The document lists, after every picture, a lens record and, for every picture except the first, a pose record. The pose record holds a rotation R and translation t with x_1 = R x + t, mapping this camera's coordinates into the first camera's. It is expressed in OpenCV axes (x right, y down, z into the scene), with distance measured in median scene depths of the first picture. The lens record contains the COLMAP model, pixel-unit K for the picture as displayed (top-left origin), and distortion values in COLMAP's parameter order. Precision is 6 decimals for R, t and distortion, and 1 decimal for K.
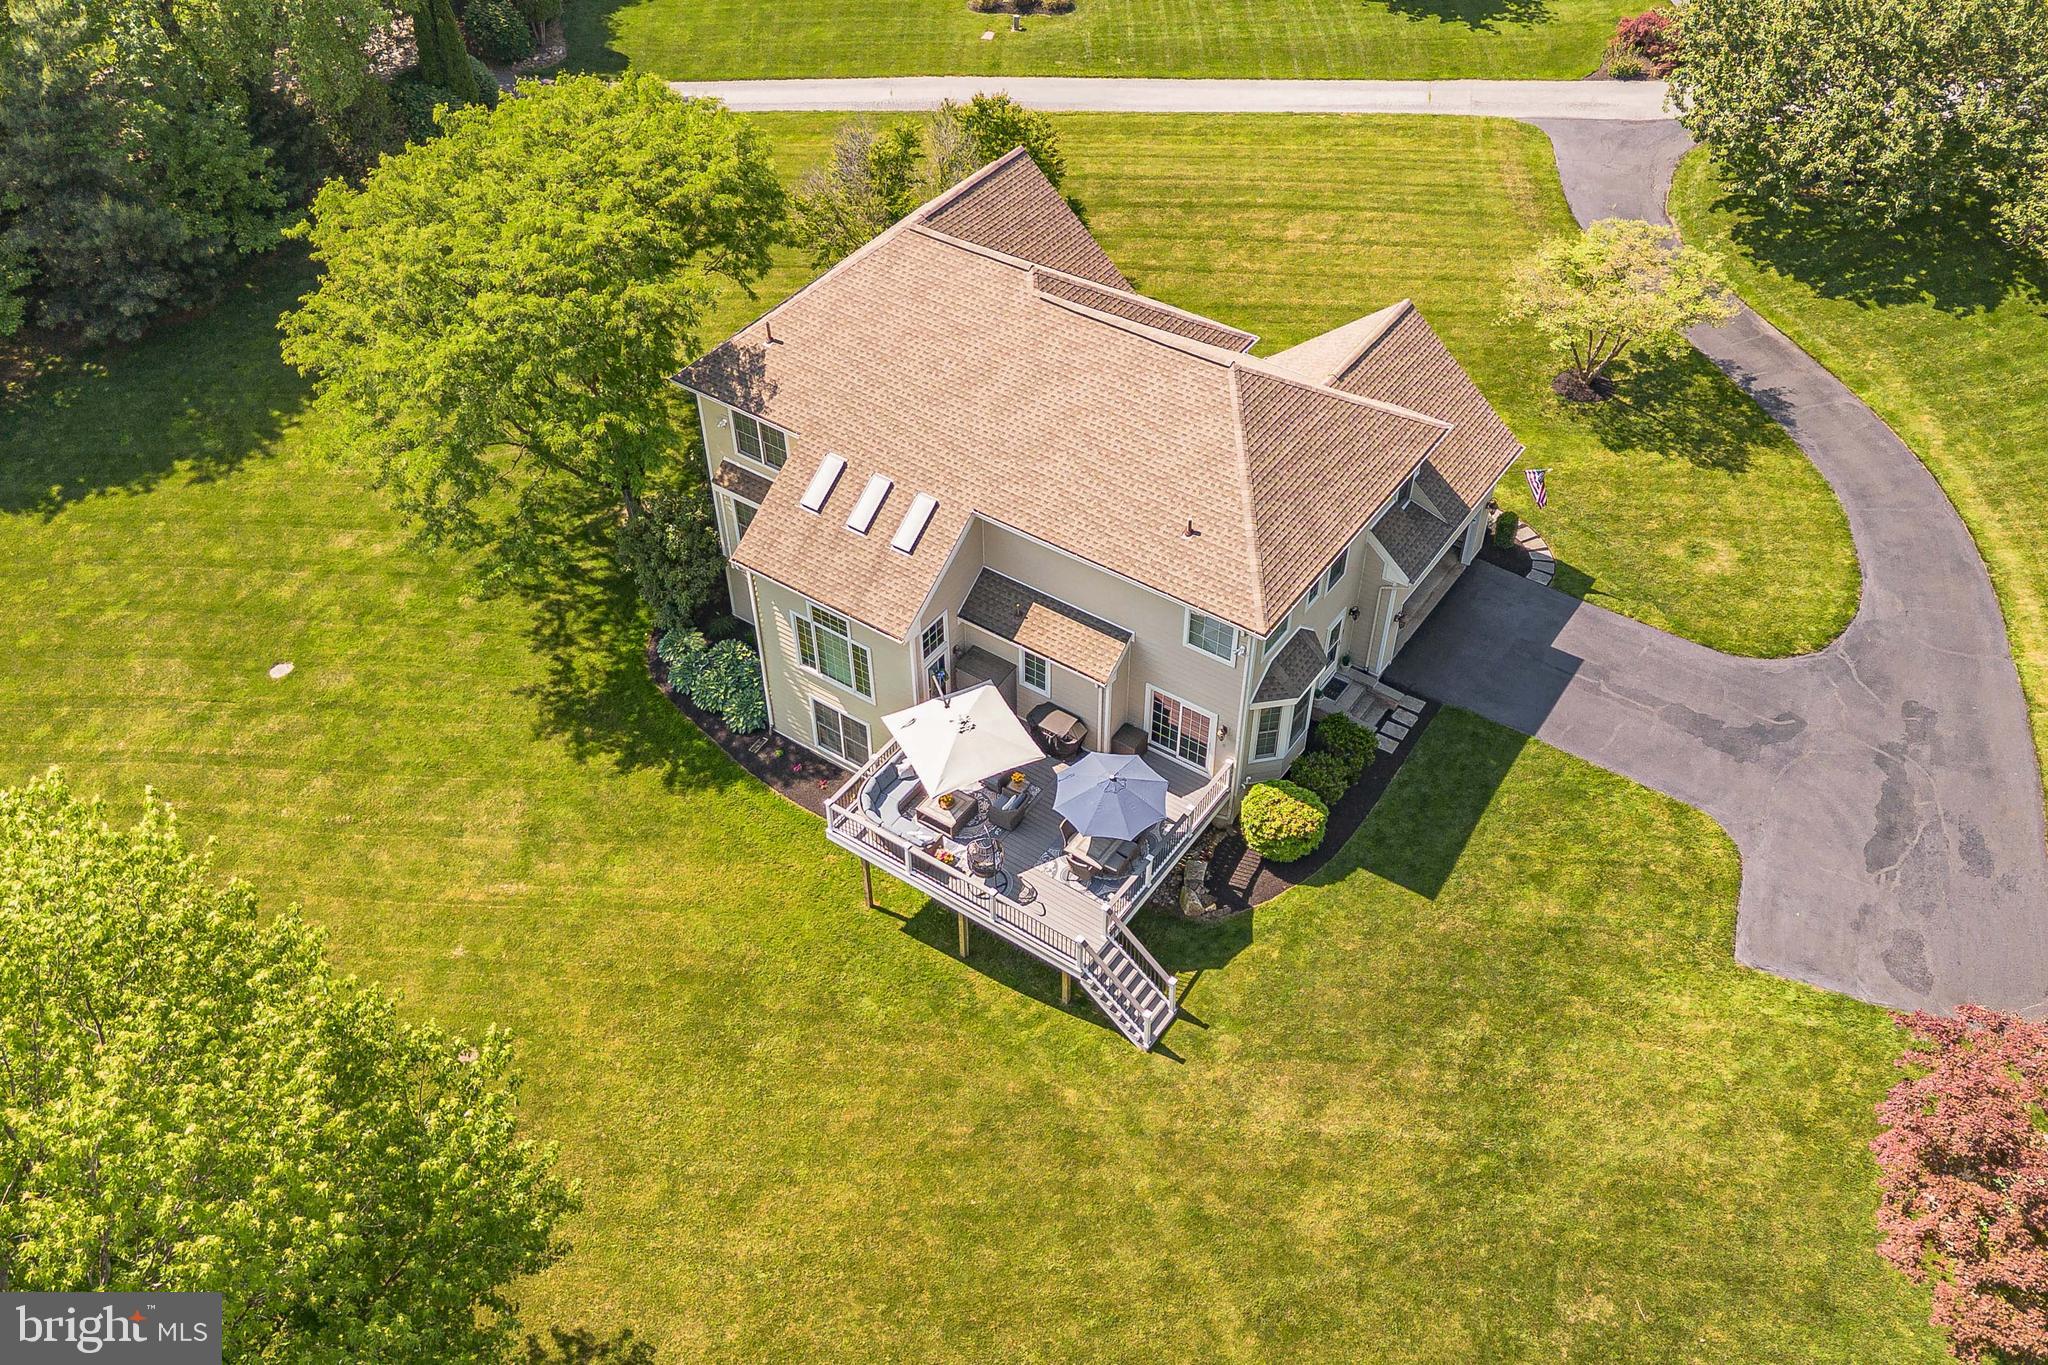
lens RADIAL K [[1722.3, 0, 1011.9], [0, 1722.3, 677.7], [0, 0, 1]] dist [0.104991, -0.168576]
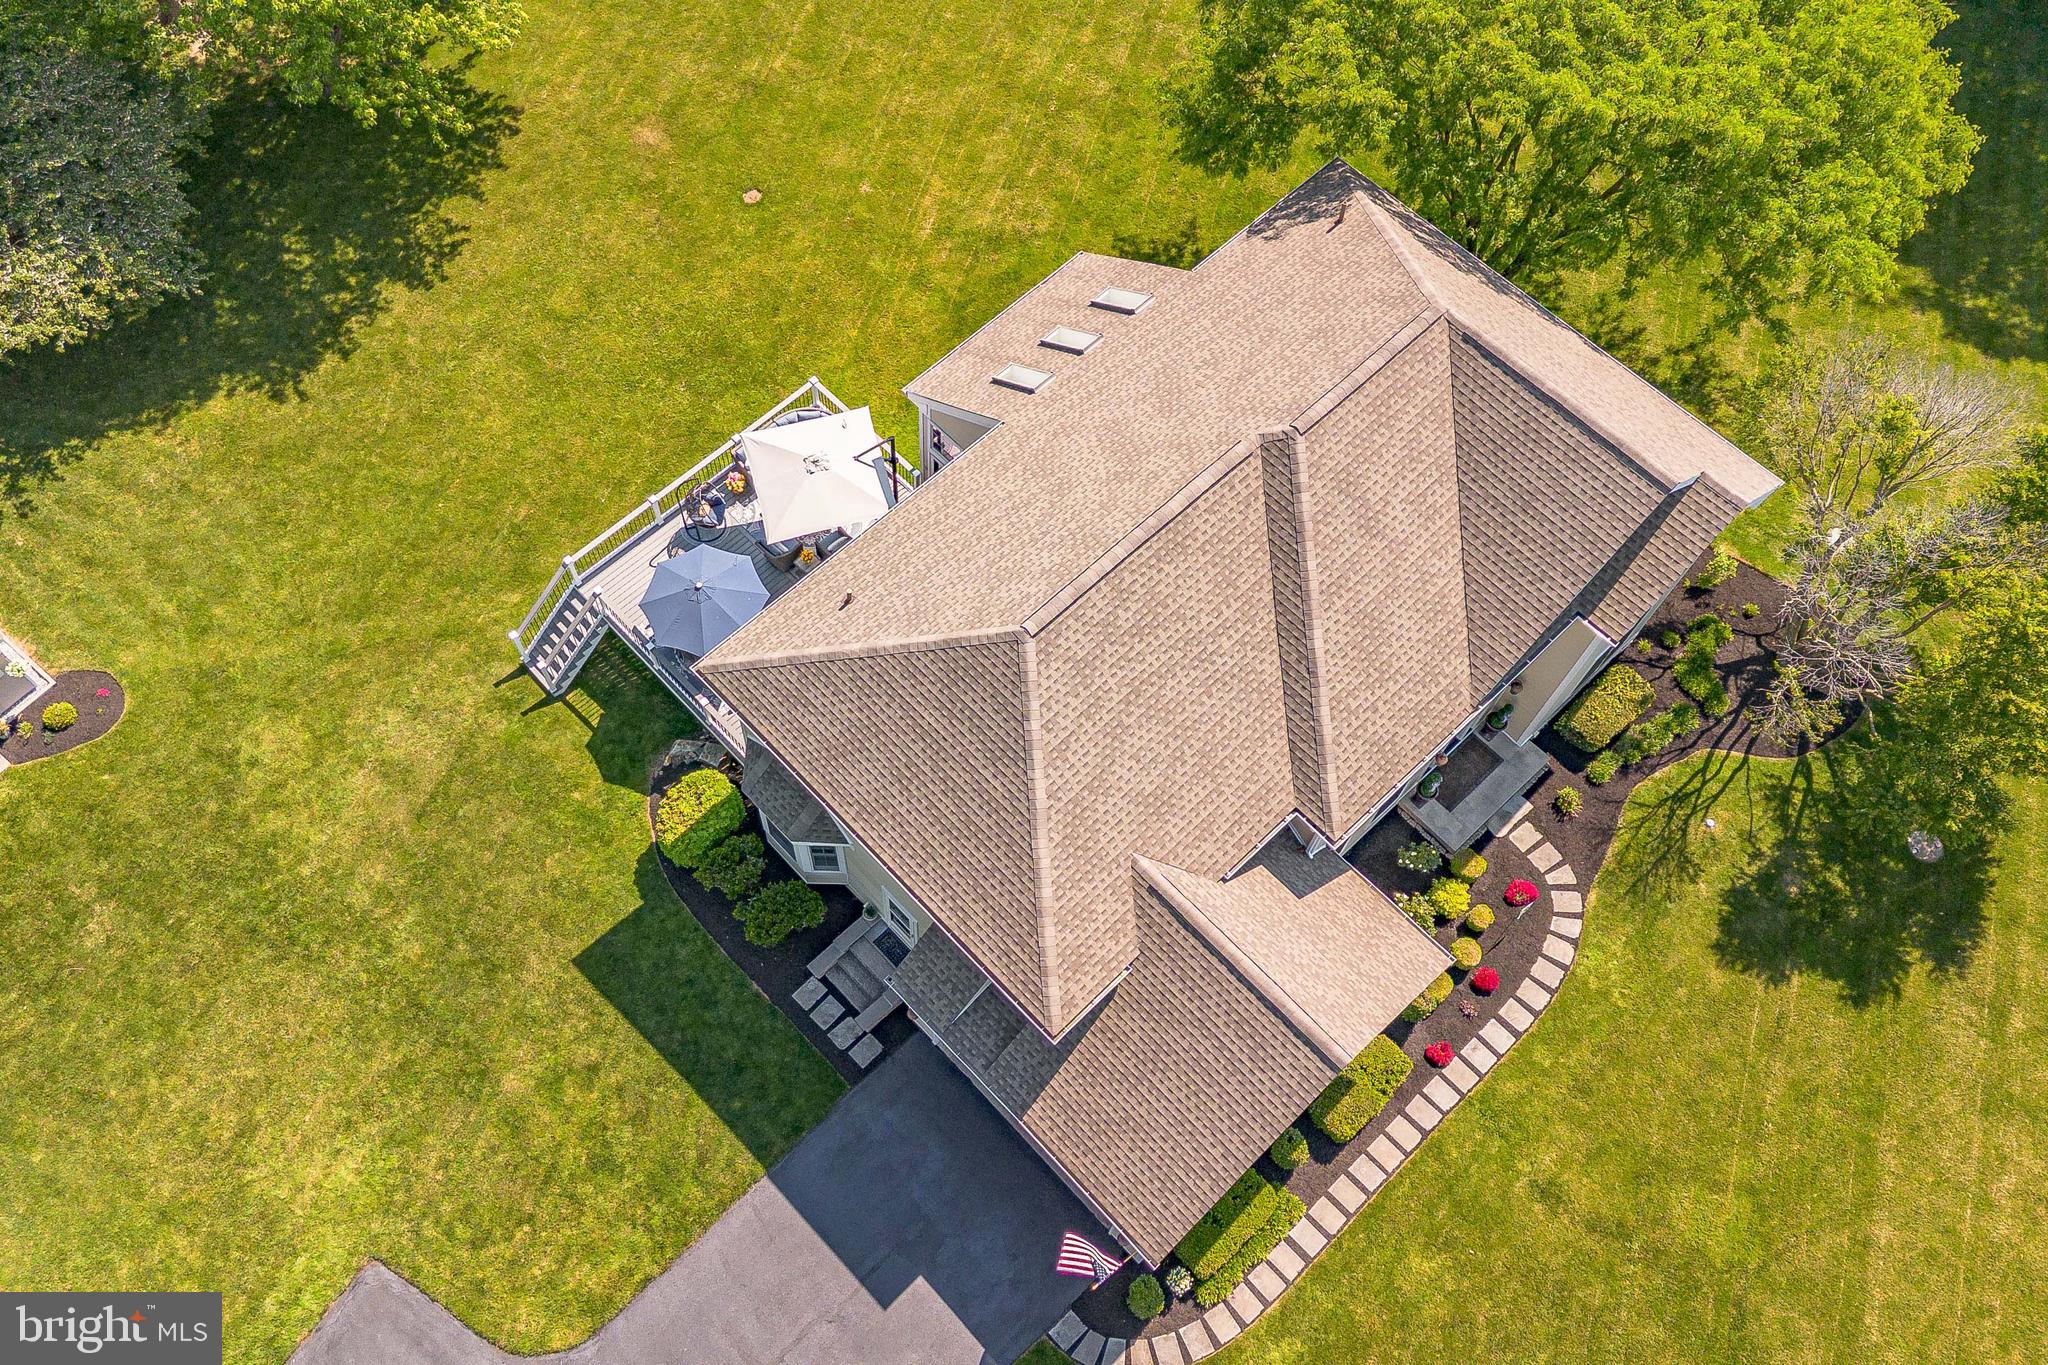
lens RADIAL K [[1709.9, 0, 935.1], [0, 1709.9, 683.6], [0, 0, 1]] dist [0.087825, -0.110958]
pose [[-0.211184, 0.884103, -0.416848, 0.409894], [-0.669850, 0.179671, 0.720430, -0.603119], [0.711830, 0.431369, 0.554273, 0.541380]]
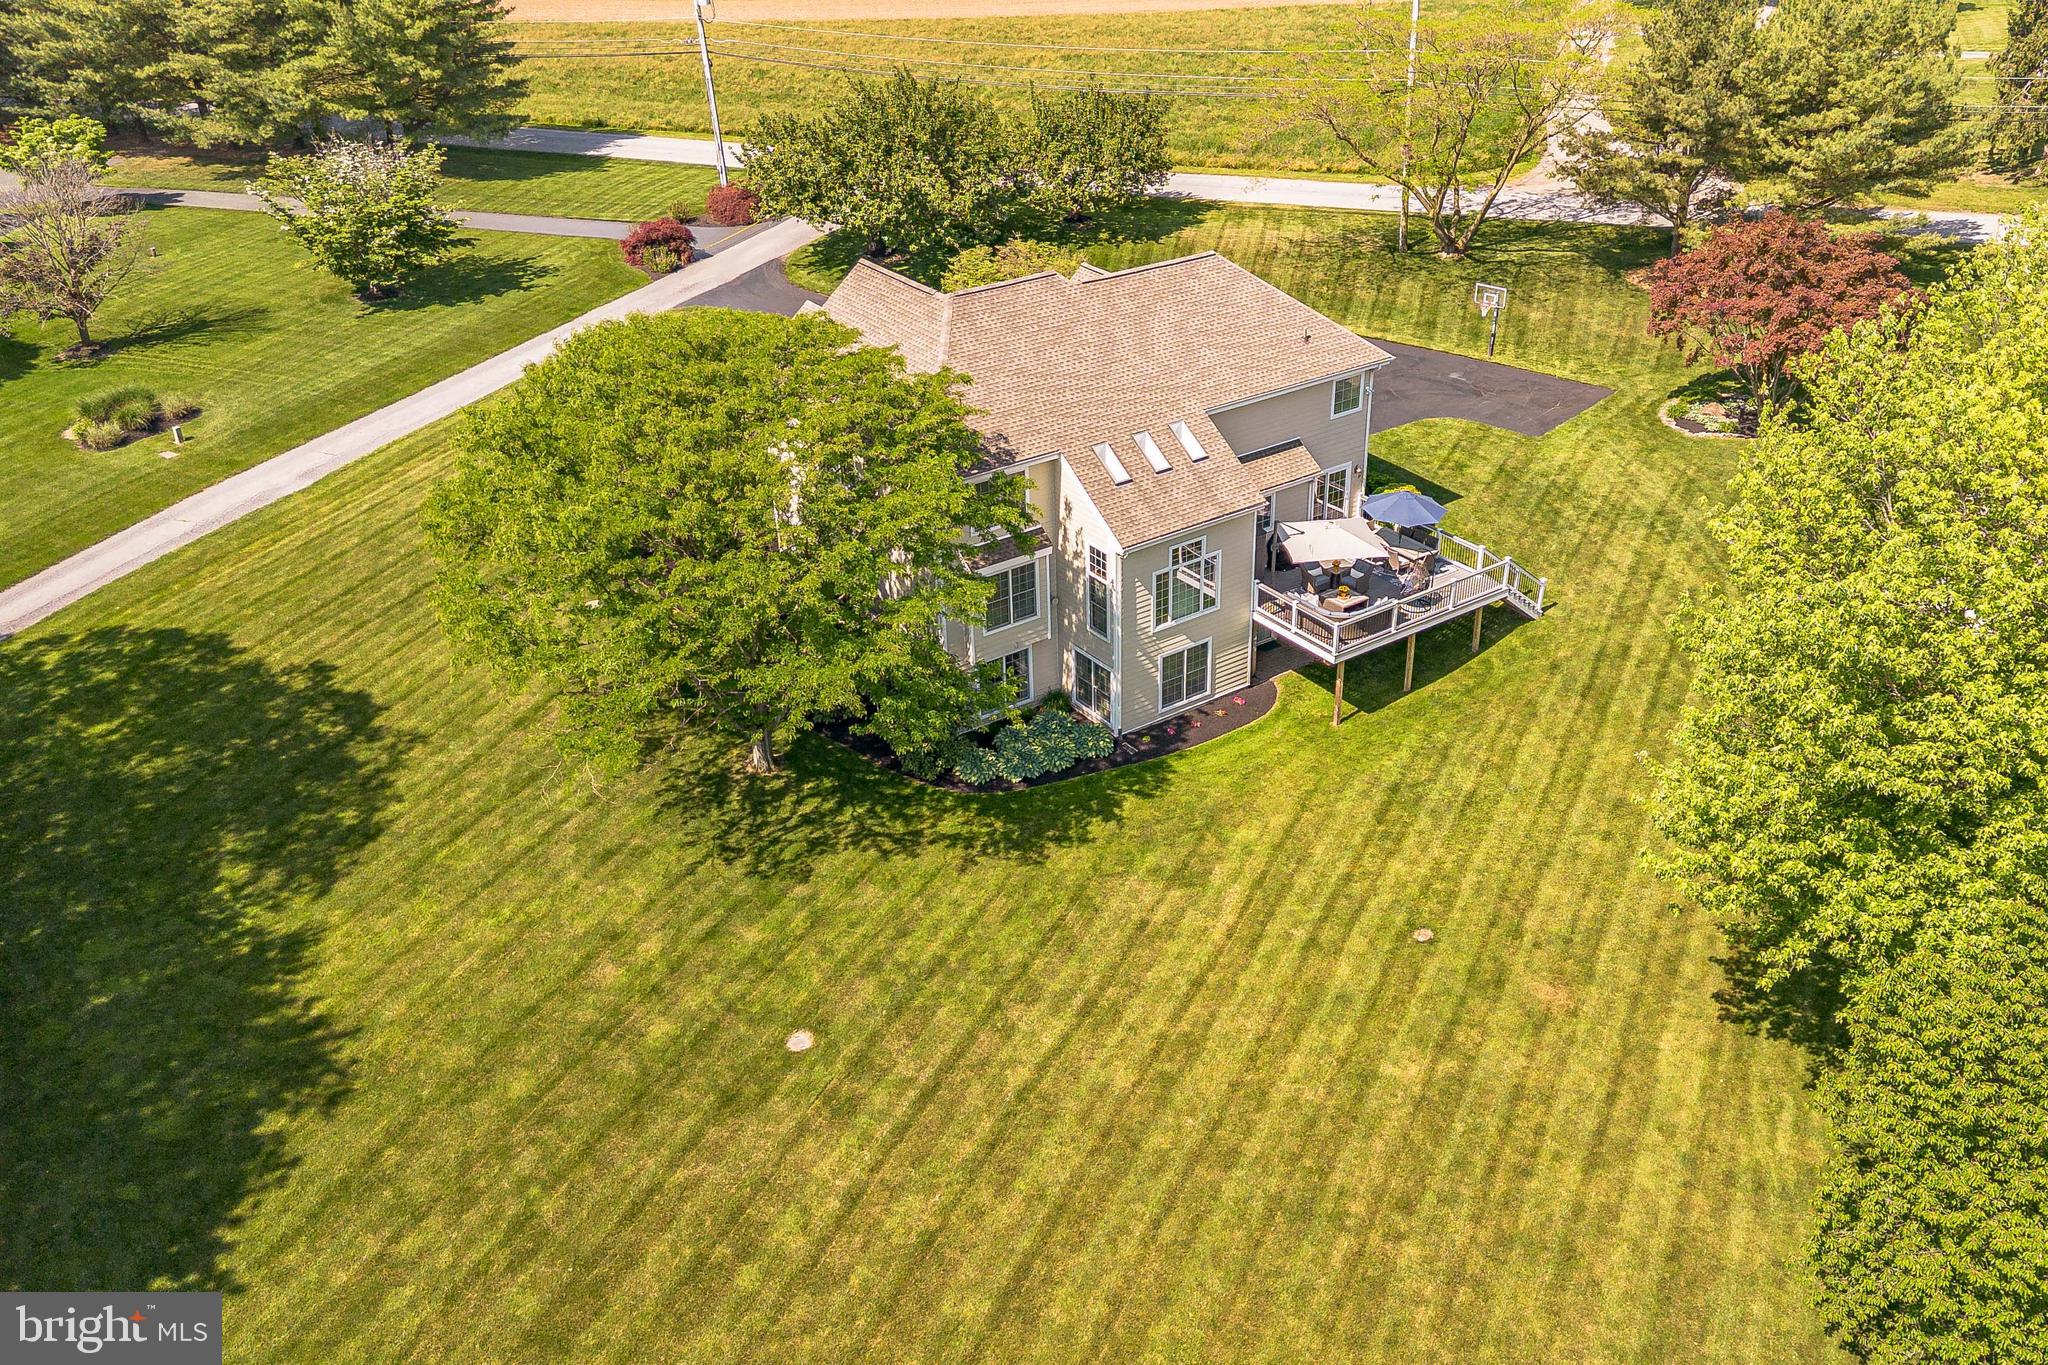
lens RADIAL K [[1774.3, 0, 1036.1], [0, 1774.3, 664.1], [0, 0, 1]] dist [0.086609, -0.113086]
pose [[0.336886, -0.441342, 0.831700, -1.154344], [0.660404, 0.740370, 0.125377, -0.192082], [-0.671099, 0.507021, 0.540884, 0.444715]]
